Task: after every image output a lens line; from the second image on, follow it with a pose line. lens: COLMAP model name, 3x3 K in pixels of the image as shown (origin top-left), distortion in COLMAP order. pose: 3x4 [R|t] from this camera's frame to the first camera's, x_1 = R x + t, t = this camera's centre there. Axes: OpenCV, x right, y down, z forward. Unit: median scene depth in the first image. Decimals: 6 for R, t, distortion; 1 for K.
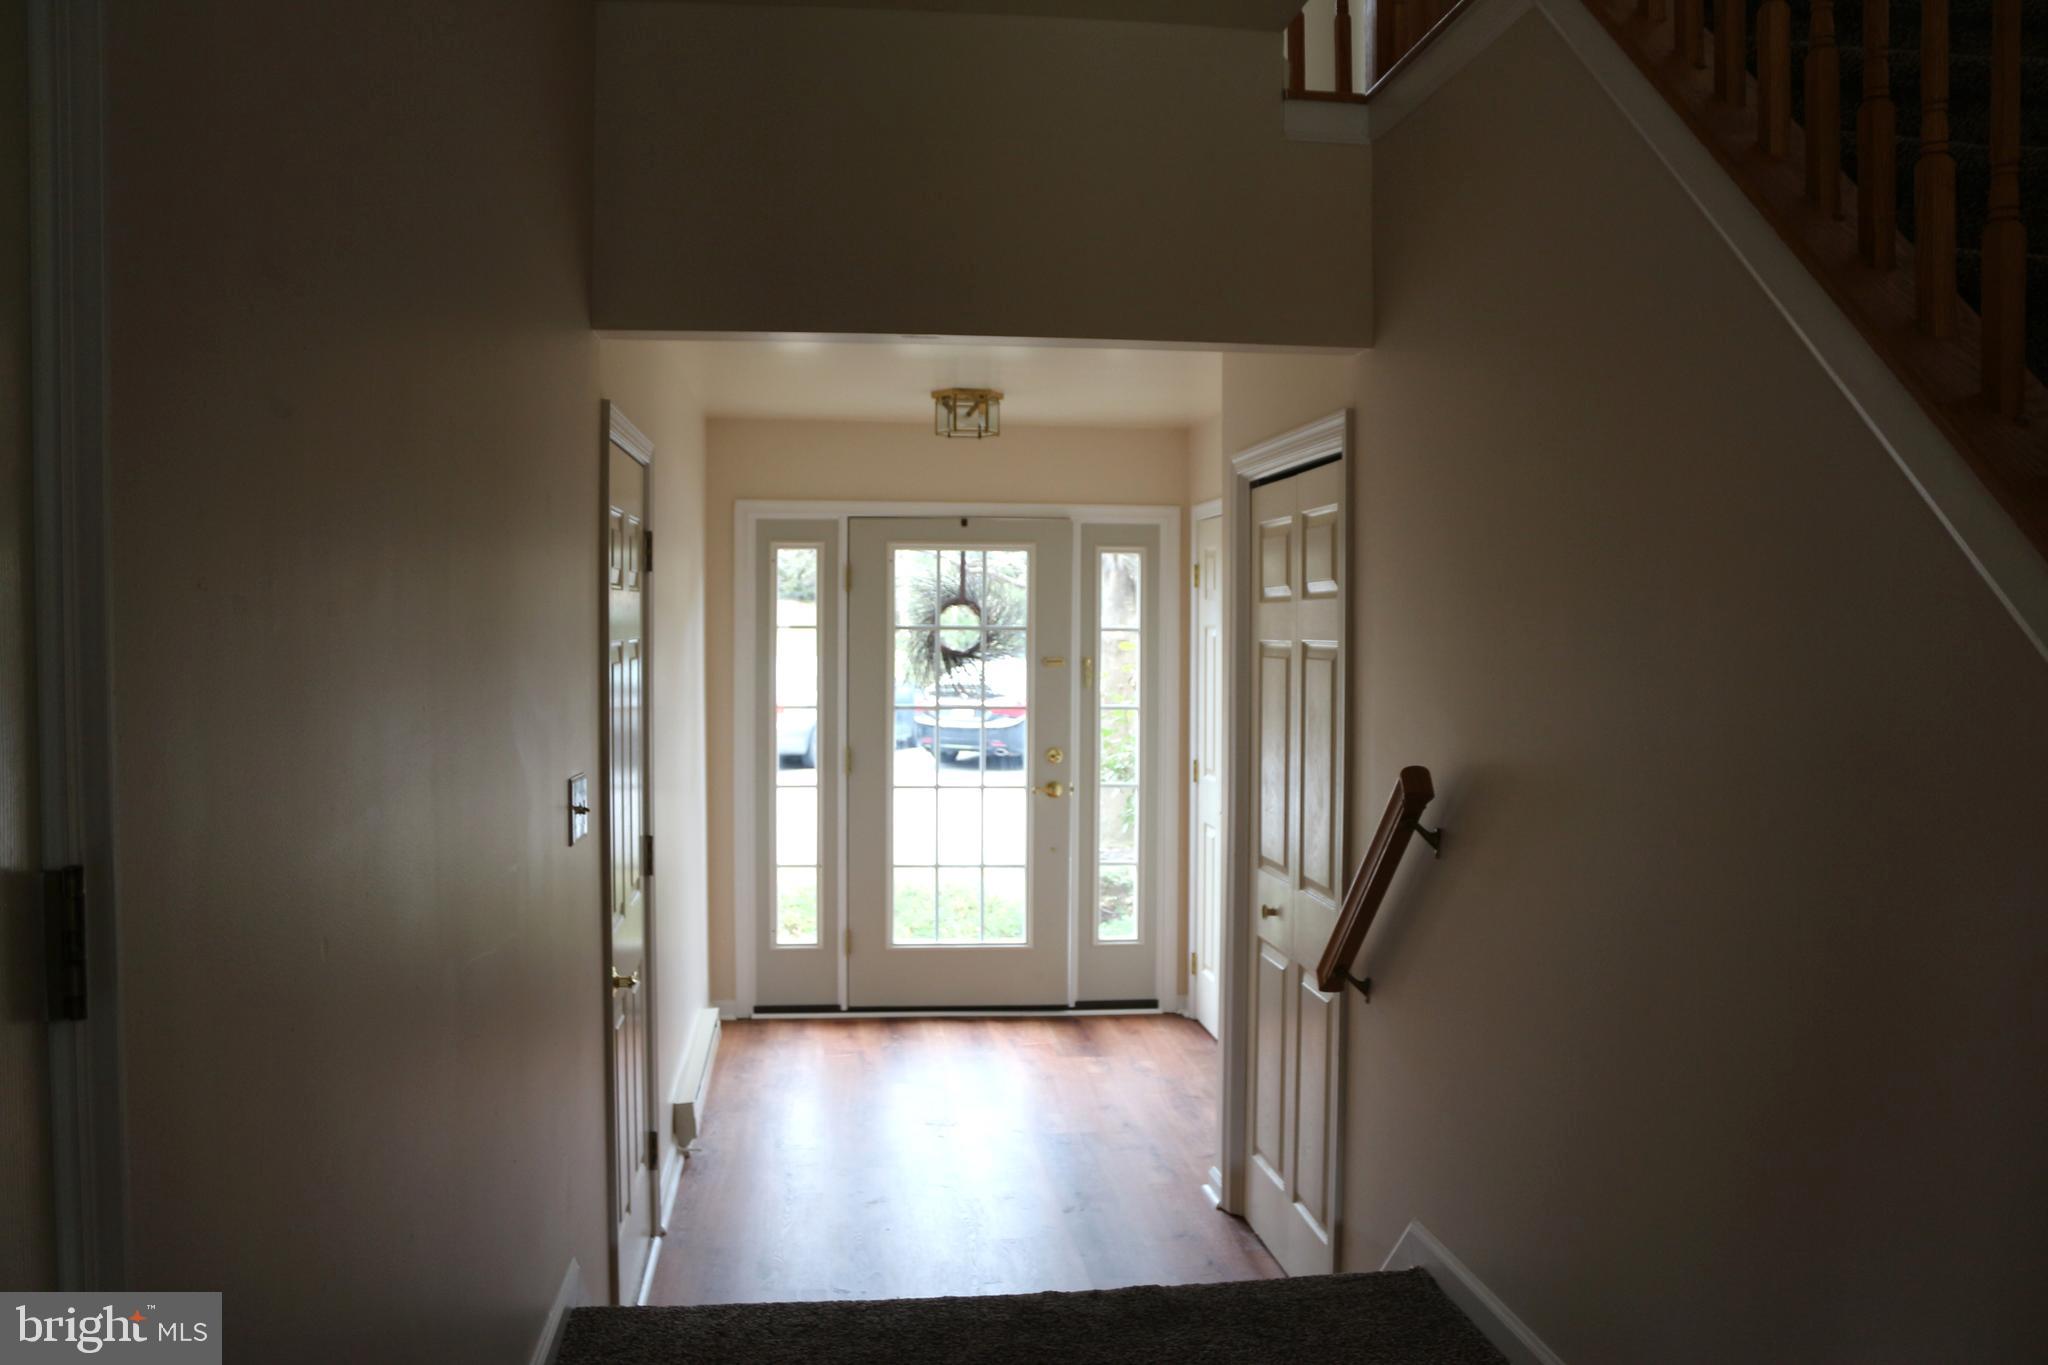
lens RADIAL K [[1776.6, 0, 1024.9], [0, 1776.6, 710.5], [0, 0, 1]] dist [0.004454, 0.004273]
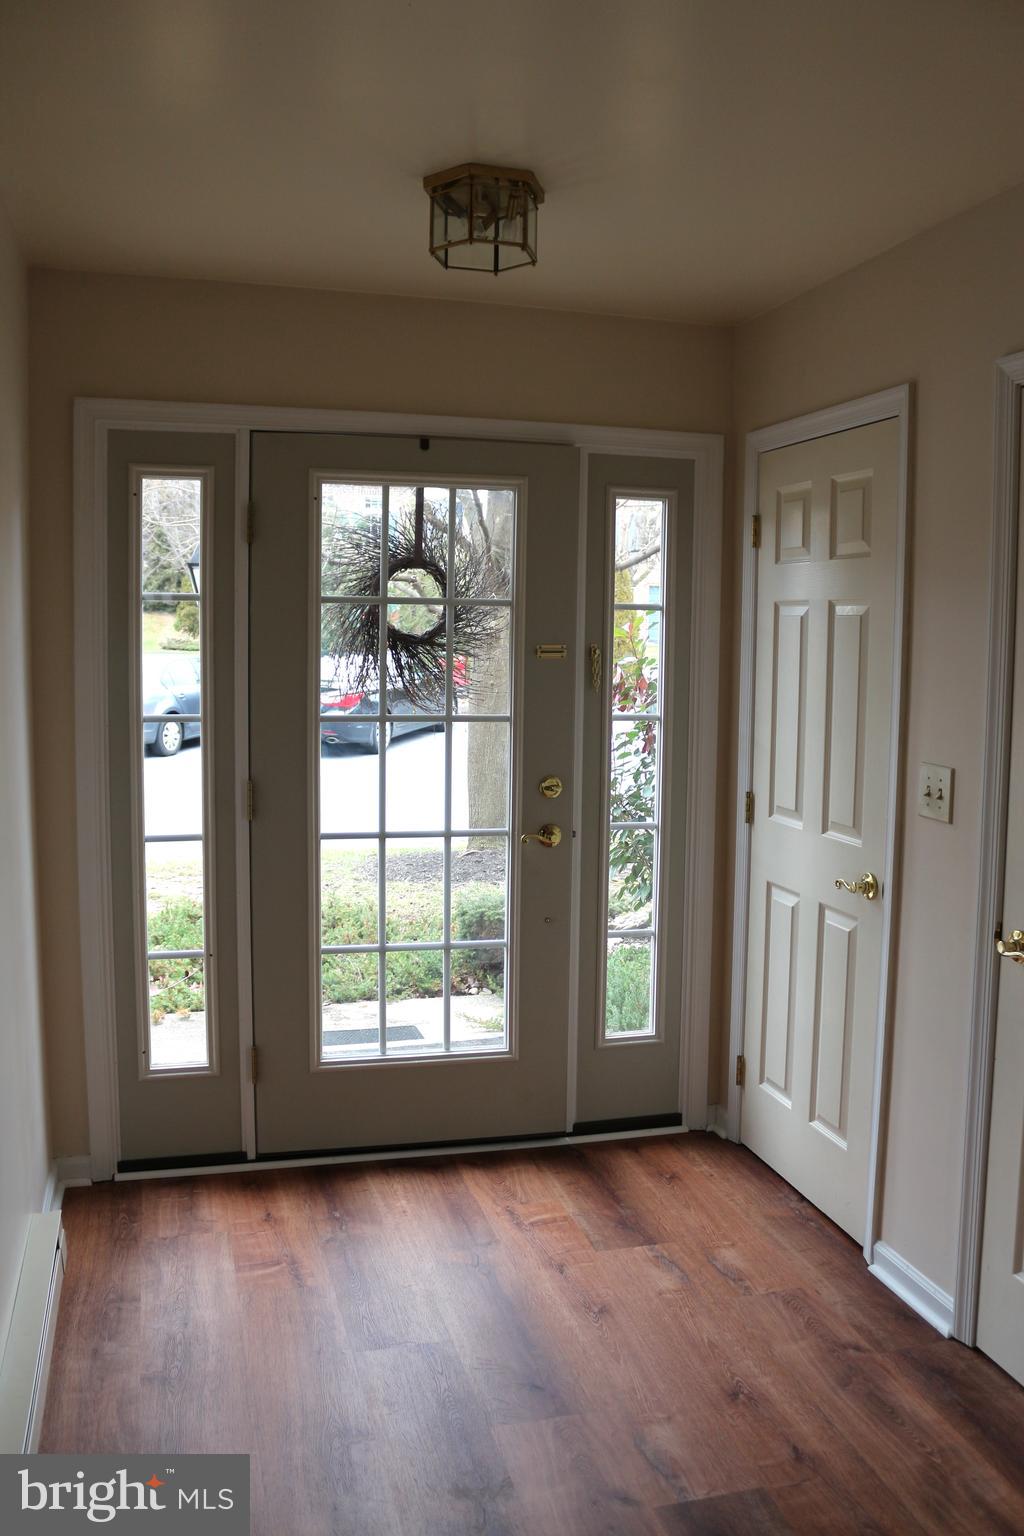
lens RADIAL K [[1283.7, 0, 512.0], [0, 1283.7, 768.0], [0, 0, 1]] dist [-0.155518, 0.190081]
pose [[0.986823, -0.008831, 0.161561, -0.079869], [-0.000349, 0.998391, 0.056708, -0.010522], [-0.161802, -0.056017, 0.985232, 0.511046]]
